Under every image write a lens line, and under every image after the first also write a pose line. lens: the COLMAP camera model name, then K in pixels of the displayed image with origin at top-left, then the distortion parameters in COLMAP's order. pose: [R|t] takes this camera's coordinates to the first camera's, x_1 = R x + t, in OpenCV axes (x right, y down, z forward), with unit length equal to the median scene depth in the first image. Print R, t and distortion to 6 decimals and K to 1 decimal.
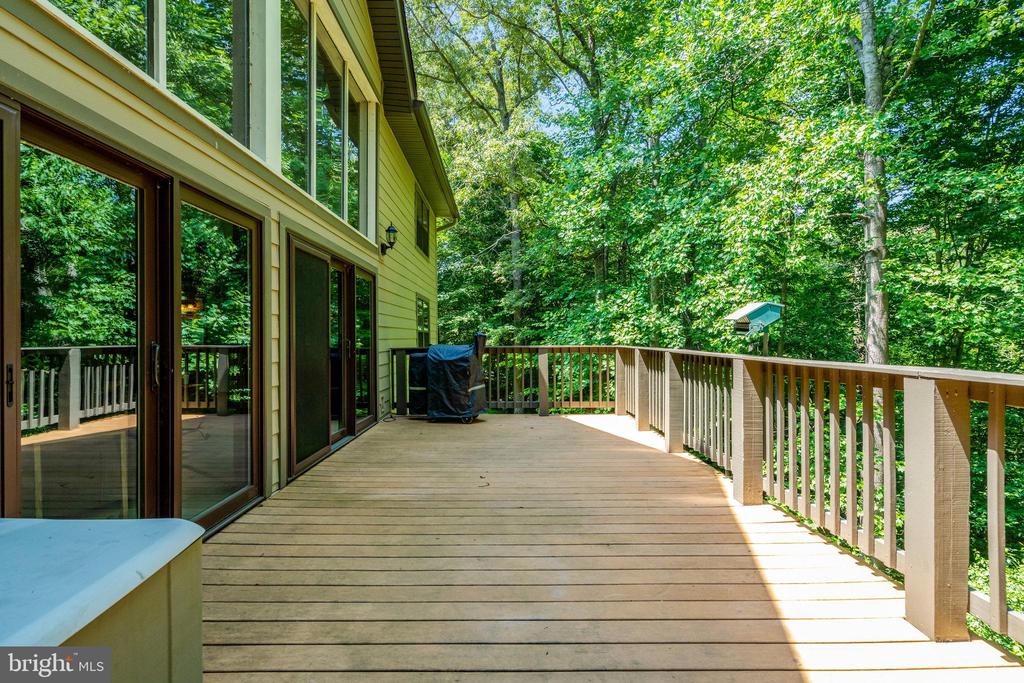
lens RADIAL K [[475.5, 0, 516.0], [0, 475.5, 339.1], [0, 0, 1]] dist [-0.021427, 0.008754]
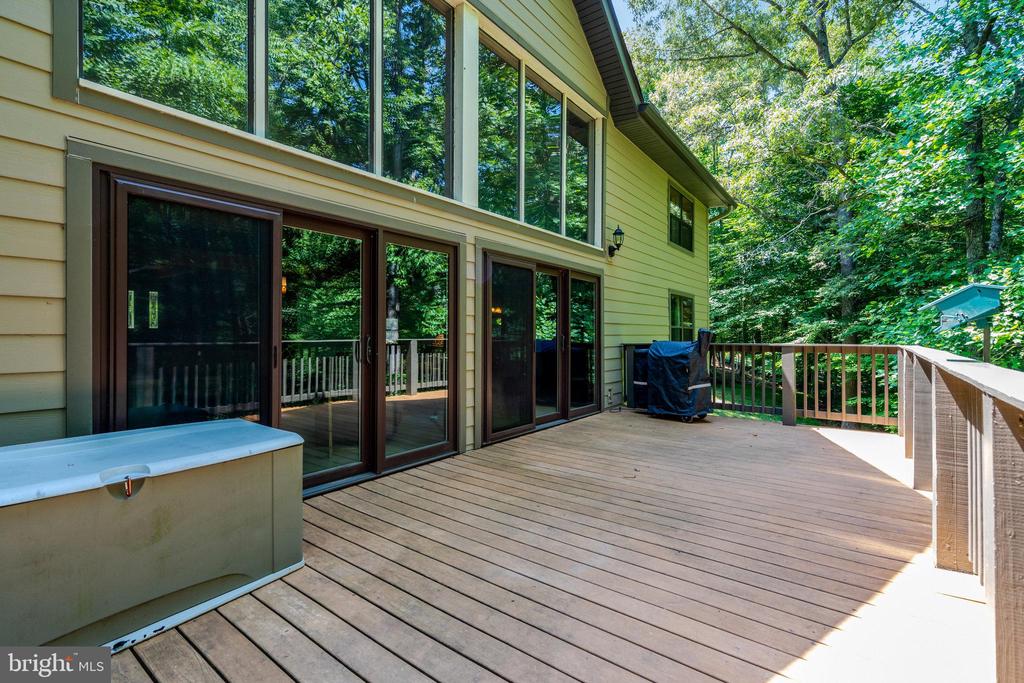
lens RADIAL K [[475.5, 0, 516.0], [0, 475.5, 339.1], [0, 0, 1]] dist [-0.021427, 0.008754]
pose [[0.786812, 0.010115, -0.617110, 0.233343], [-0.005692, 0.999942, 0.009134, 0.000496], [0.617166, -0.003674, 0.786824, 0.023858]]
